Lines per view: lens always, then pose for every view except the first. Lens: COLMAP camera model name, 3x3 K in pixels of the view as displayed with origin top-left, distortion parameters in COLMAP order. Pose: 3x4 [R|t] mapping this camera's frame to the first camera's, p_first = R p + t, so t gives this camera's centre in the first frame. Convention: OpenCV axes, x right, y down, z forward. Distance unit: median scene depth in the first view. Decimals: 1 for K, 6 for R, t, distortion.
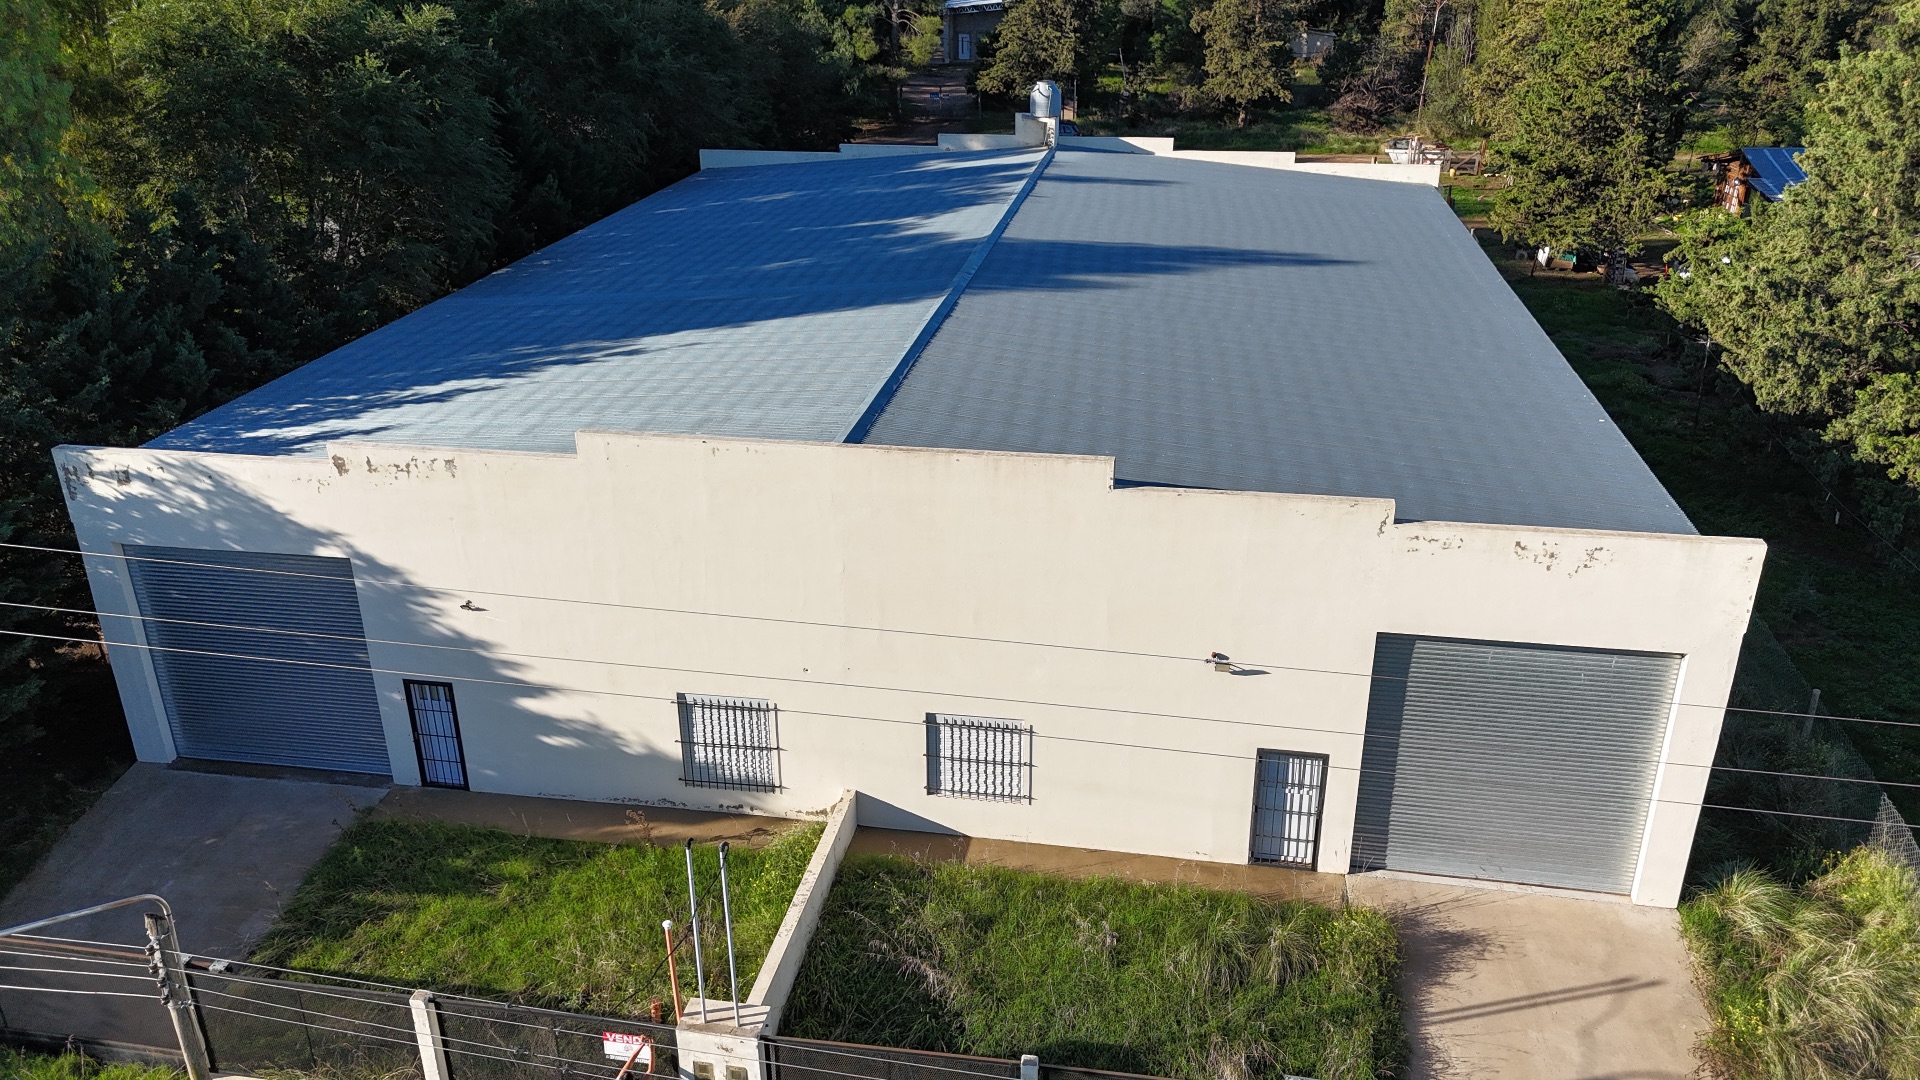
lens RADIAL K [[1401.3, 0, 960.0], [0, 1401.3, 540.0], [0, 0, 1]] dist [0.056421, -0.053428]
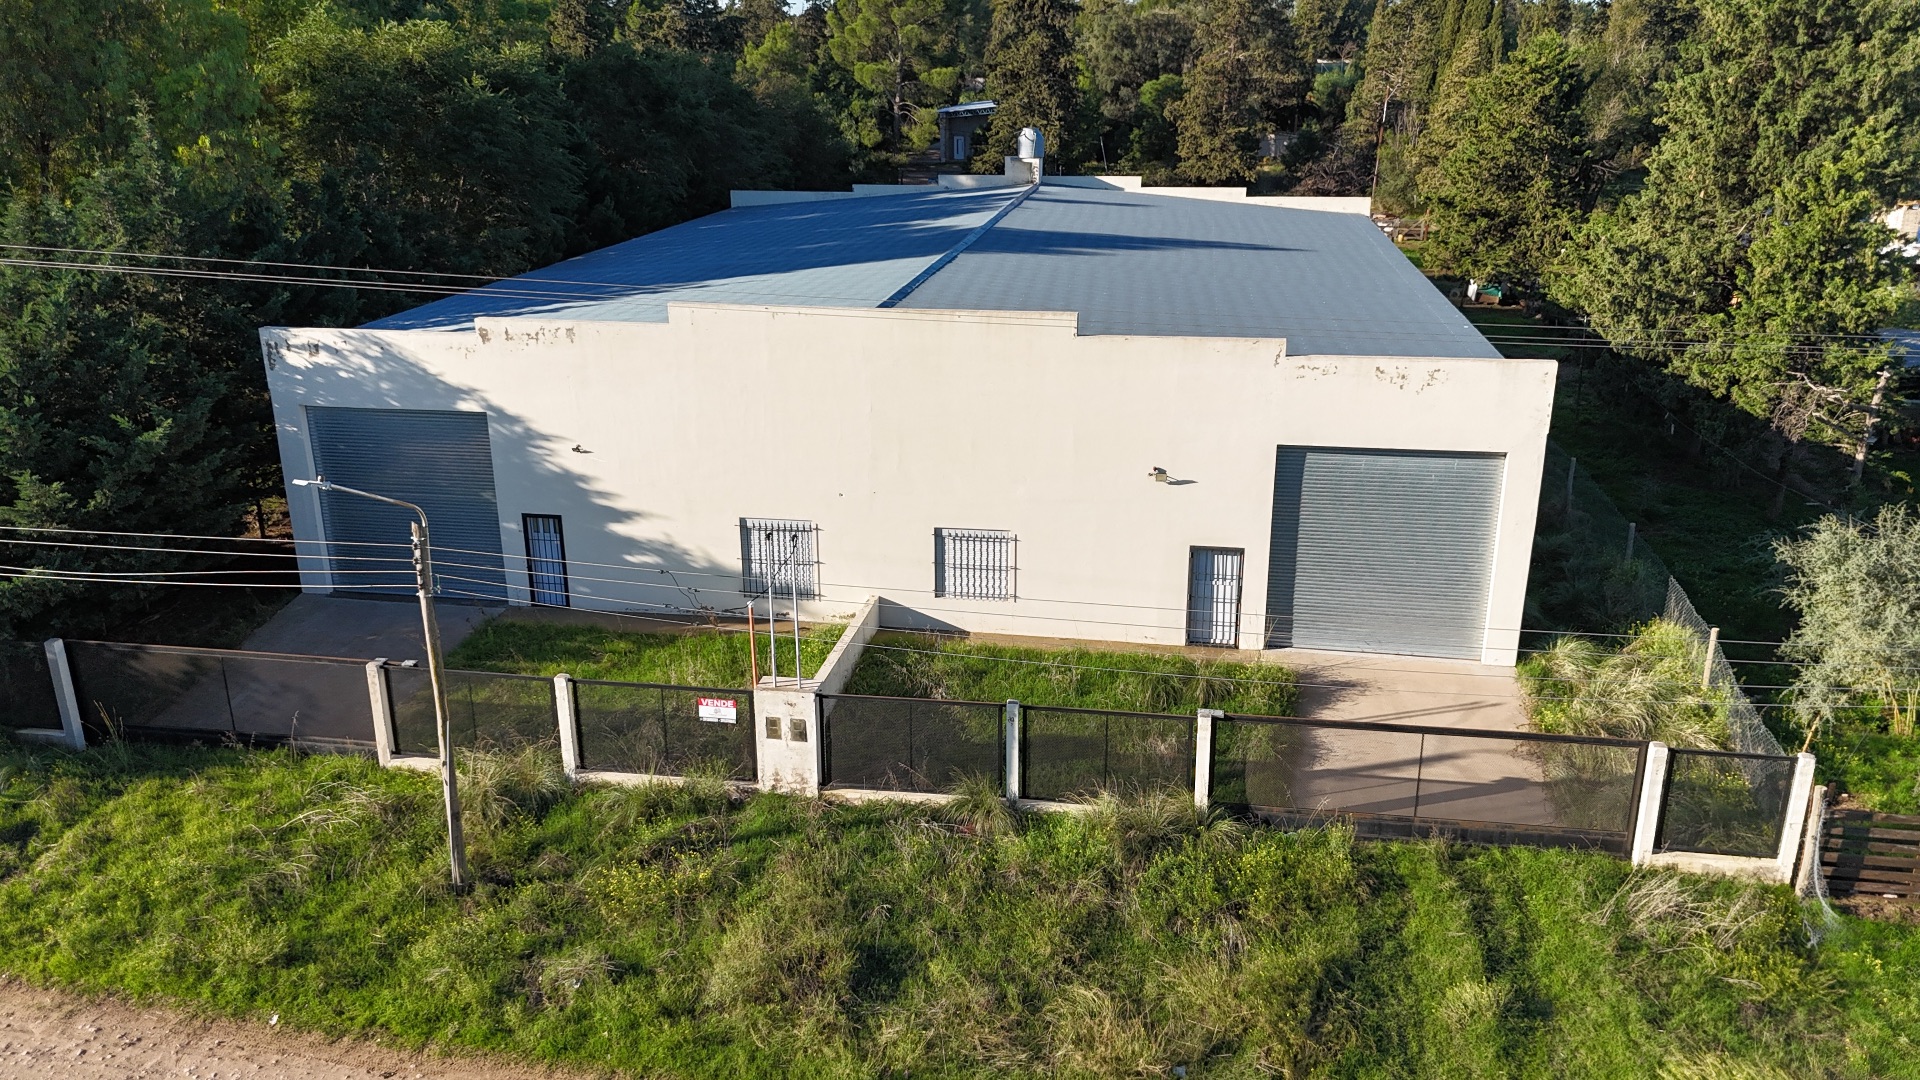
lens RADIAL K [[1402.7, 0, 960.0], [0, 1402.7, 540.0], [0, 0, 1]] dist [0.093003, -0.158326]
pose [[0.999990, 0.000382, 0.004560, -0.006075], [0.000023, 0.996079, -0.088464, 0.238700], [-0.004576, 0.088464, 0.996069, -0.271142]]
